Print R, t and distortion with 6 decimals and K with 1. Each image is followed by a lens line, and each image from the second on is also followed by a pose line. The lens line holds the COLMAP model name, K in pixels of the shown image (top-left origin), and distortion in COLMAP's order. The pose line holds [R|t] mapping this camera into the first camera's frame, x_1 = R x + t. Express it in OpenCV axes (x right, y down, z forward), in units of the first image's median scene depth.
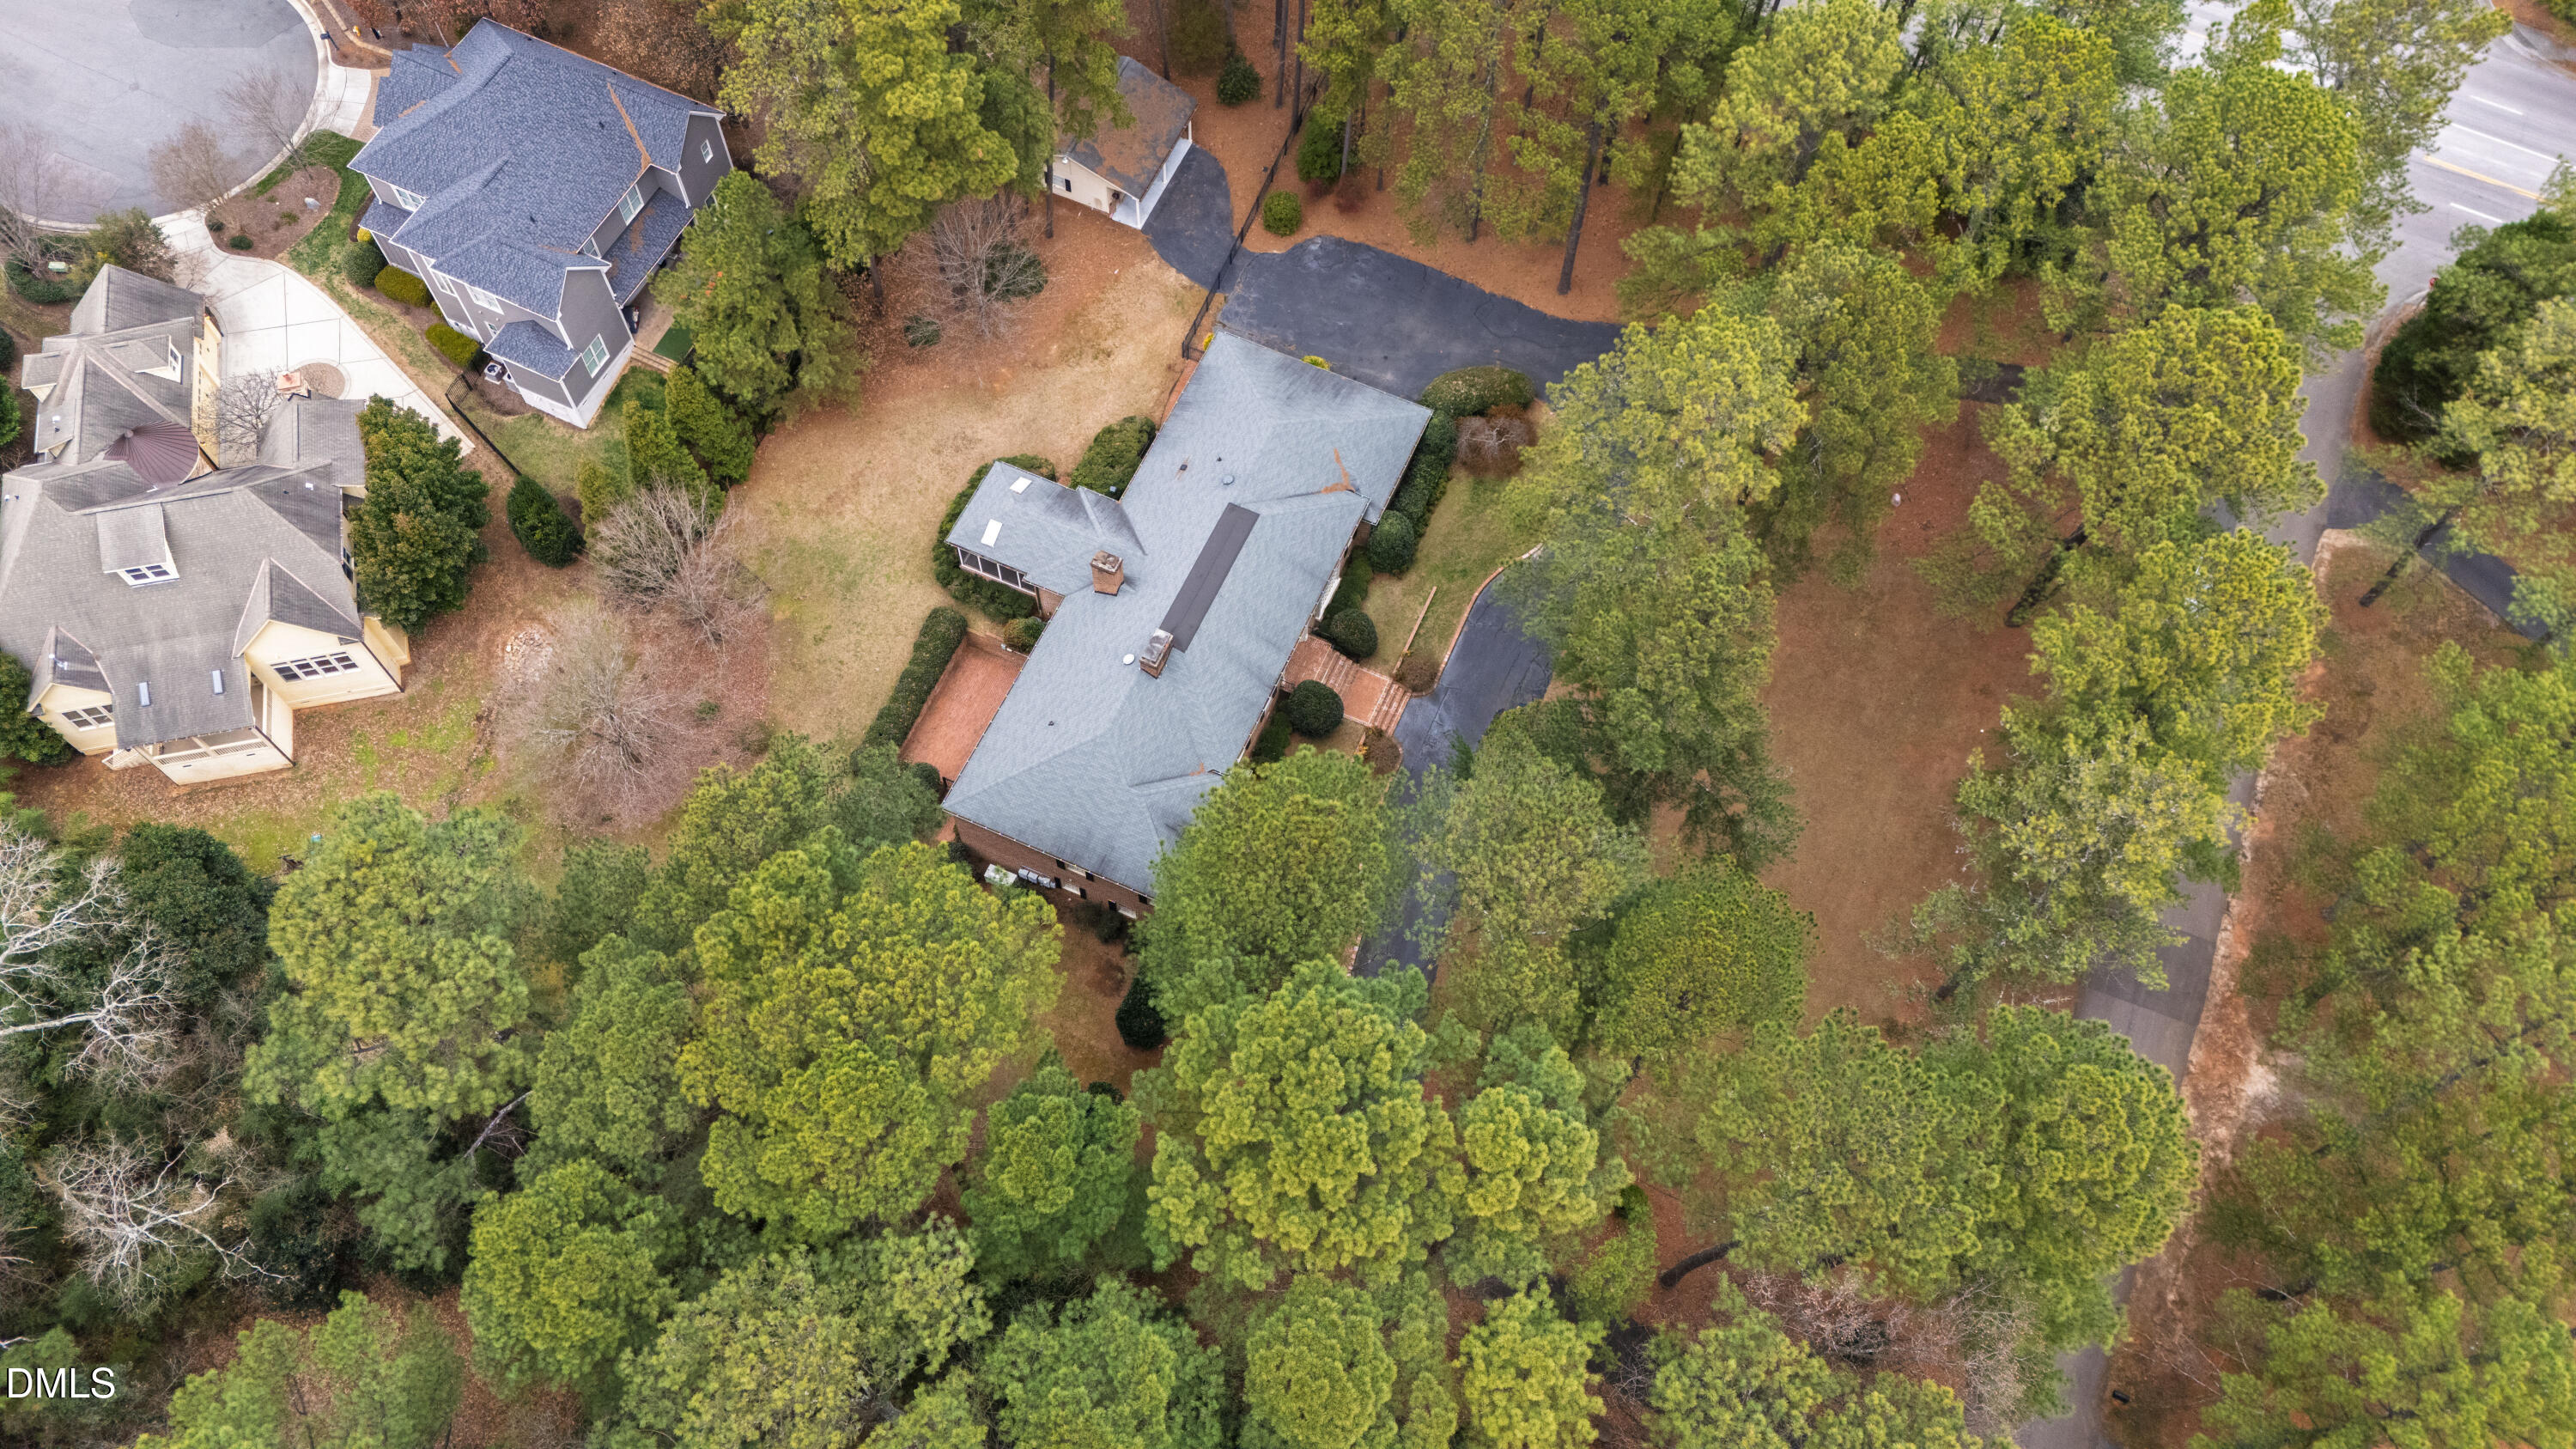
lens RADIAL K [[1911.5, 0, 1288.0], [0, 1911.5, 724.5], [0, 0, 1]] dist [0.096347, -0.083528]
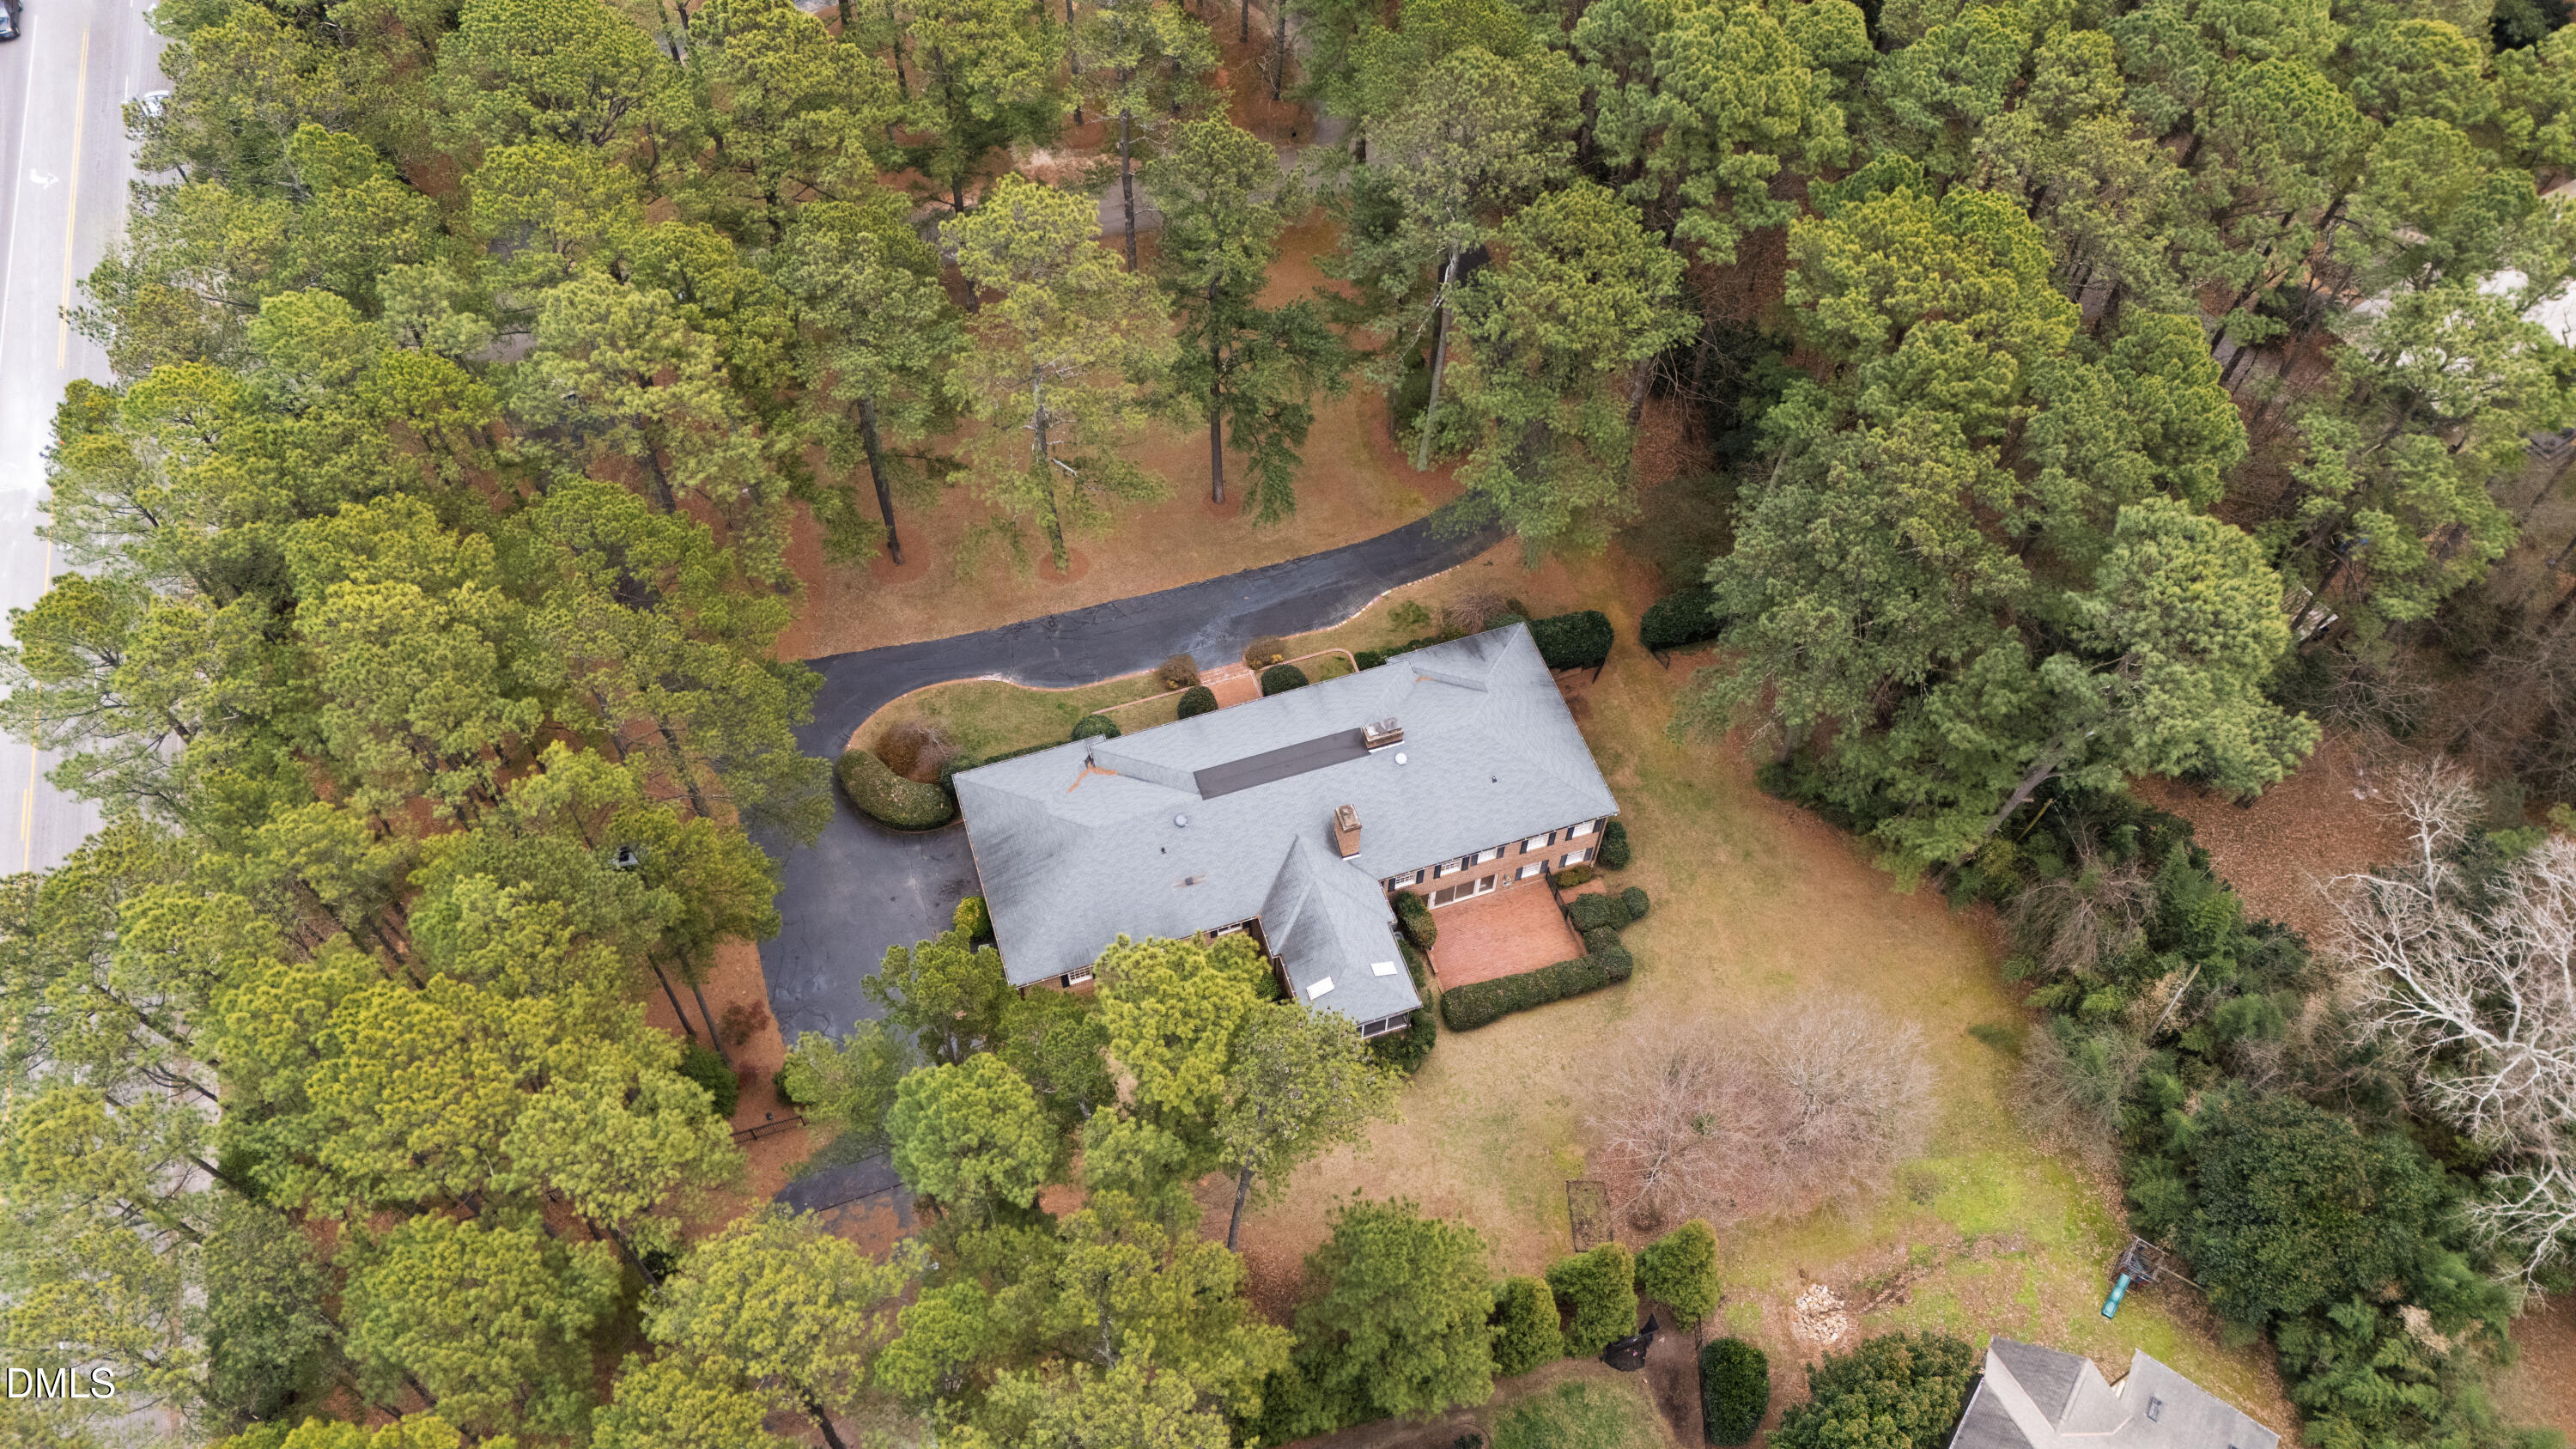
lens RADIAL K [[1911.5, 0, 1288.0], [0, 1911.5, 724.5], [0, 0, 1]] dist [0.096347, -0.083528]
pose [[-0.677622, -0.617680, 0.399124, -0.418252], [0.652116, -0.253793, 0.714377, -0.760109], [-0.339962, 0.744352, 0.574775, 0.381270]]
